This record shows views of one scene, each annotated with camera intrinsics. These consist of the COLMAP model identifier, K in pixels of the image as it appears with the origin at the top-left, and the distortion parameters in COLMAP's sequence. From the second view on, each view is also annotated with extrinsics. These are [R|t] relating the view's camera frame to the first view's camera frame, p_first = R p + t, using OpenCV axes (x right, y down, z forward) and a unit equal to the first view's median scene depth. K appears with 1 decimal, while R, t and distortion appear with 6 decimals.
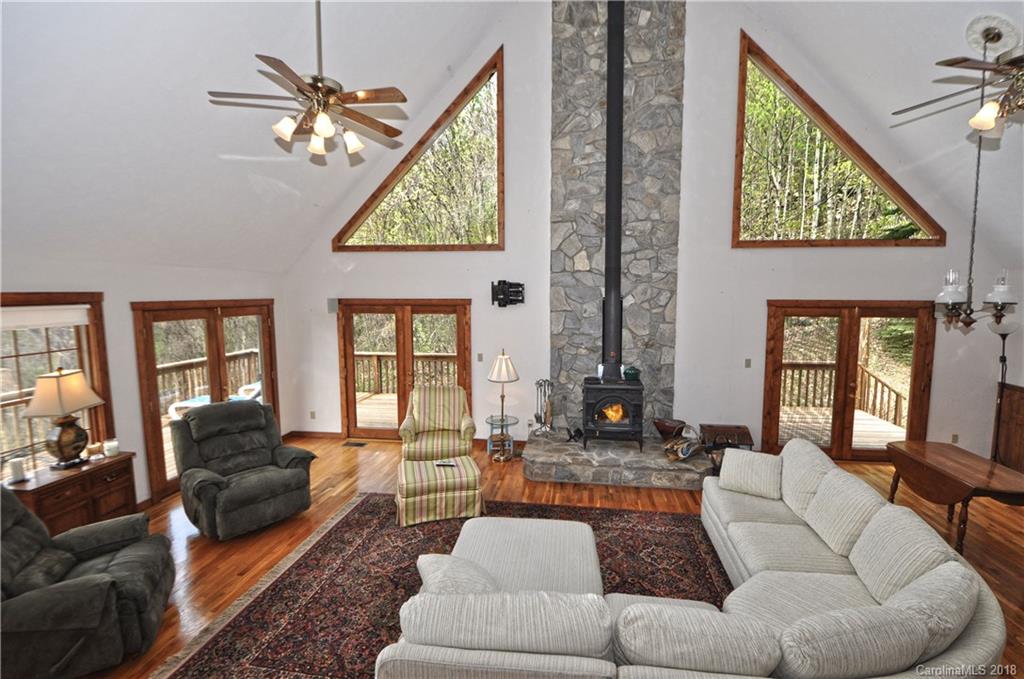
lens RADIAL K [[448.9, 0, 526.3], [0, 448.9, 335.6], [0, 0, 1]] dist [-0.002764, -0.007273]
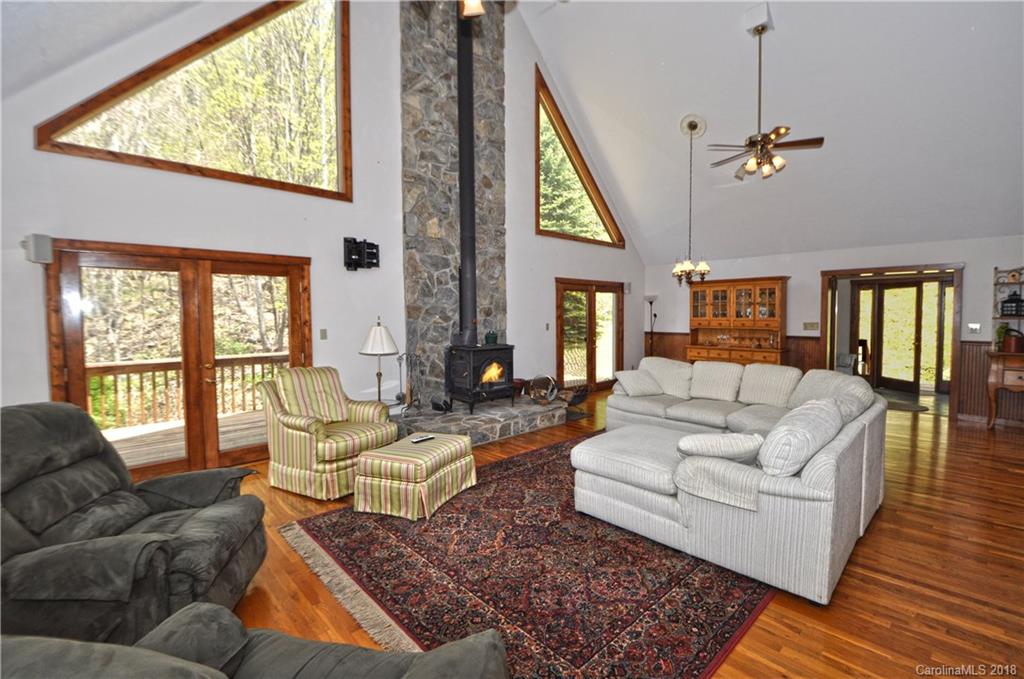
lens RADIAL K [[448.9, 0, 530.5], [0, 448.9, 335.5], [0, 0, 1]] dist [-0.002764, -0.007273]
pose [[0.614564, -0.041619, 0.787768, -0.542967], [0.083723, 0.996408, -0.012673, 0.099669], [-0.784411, 0.073743, 0.615842, 0.263801]]
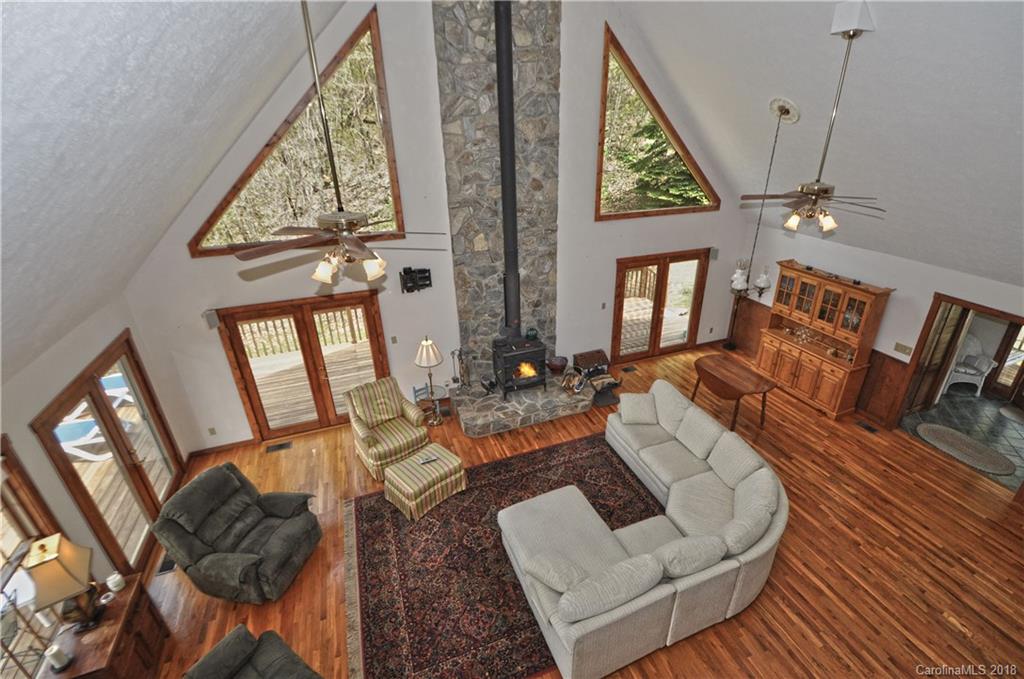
lens RADIAL K [[448.9, 0, 528.8], [0, 448.9, 336.5], [0, 0, 1]] dist [-0.002764, -0.007273]
pose [[0.872967, -0.215616, 0.437536, -0.314190], [0.059035, 0.937106, 0.344016, -0.333500], [-0.484193, -0.274485, 0.830792, -0.032722]]
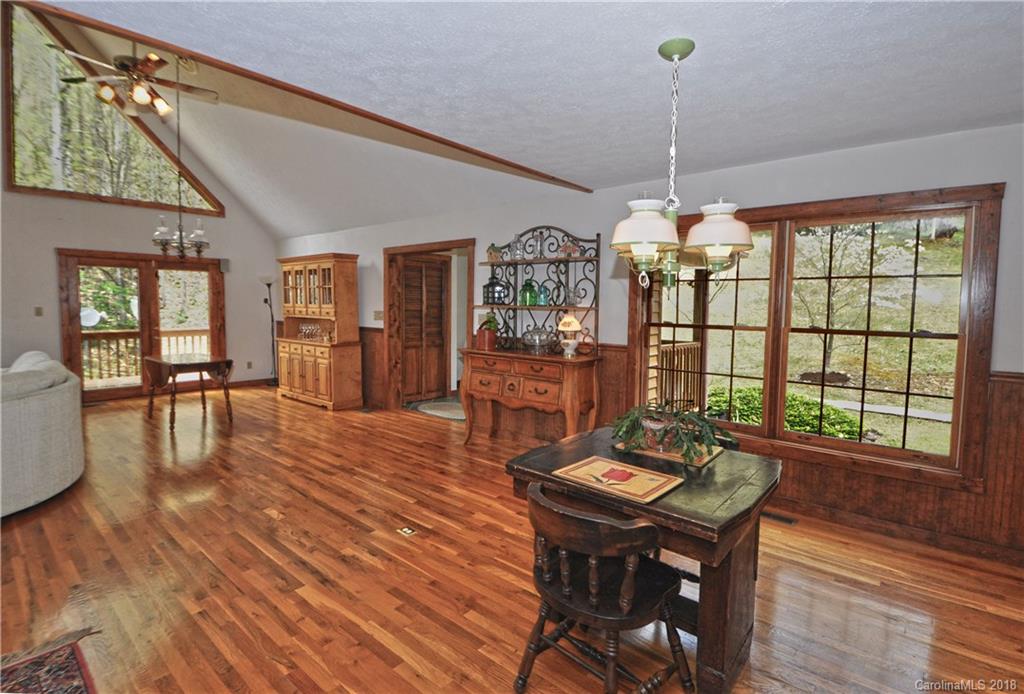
lens RADIAL K [[490.5, 0, 523.0], [0, 490.5, 328.7], [0, 0, 1]] dist [-0.013319, -0.003549]
pose [[0.530109, -0.042744, 0.846851, 0.163613], [0.073463, 0.997288, 0.004352, 0.174892], [-0.844741, 0.059905, 0.531812, -0.466688]]
